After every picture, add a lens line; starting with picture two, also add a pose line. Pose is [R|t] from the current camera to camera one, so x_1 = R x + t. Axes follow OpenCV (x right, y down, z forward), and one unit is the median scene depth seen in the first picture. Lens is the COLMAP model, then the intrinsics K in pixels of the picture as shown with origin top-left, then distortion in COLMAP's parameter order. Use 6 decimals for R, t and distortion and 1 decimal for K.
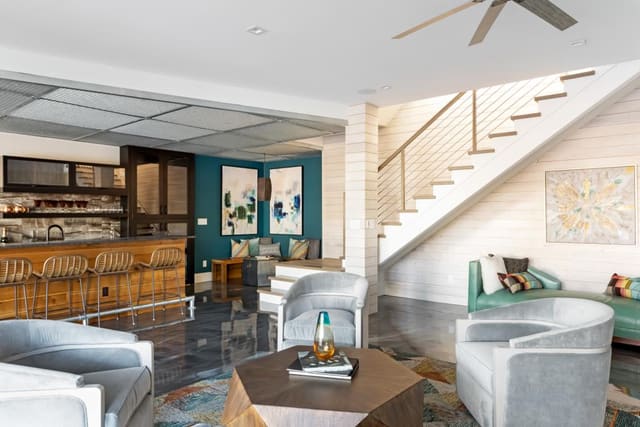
lens RADIAL K [[433.5, 0, 323.1], [0, 433.5, 210.8], [0, 0, 1]] dist [-0.003538, -0.000180]
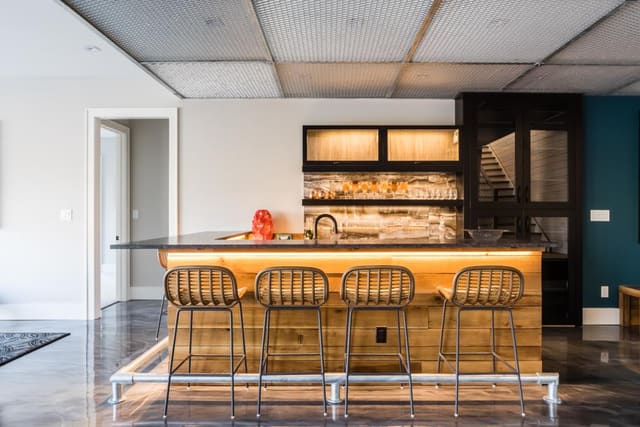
lens RADIAL K [[433.5, 0, 323.1], [0, 433.5, 210.8], [0, 0, 1]] dist [-0.003538, -0.000180]
pose [[0.626533, 0.015746, -0.779236, -0.089143], [0.000210, 0.999792, 0.020371, 0.009607], [0.779395, -0.012927, 0.626400, 0.478558]]
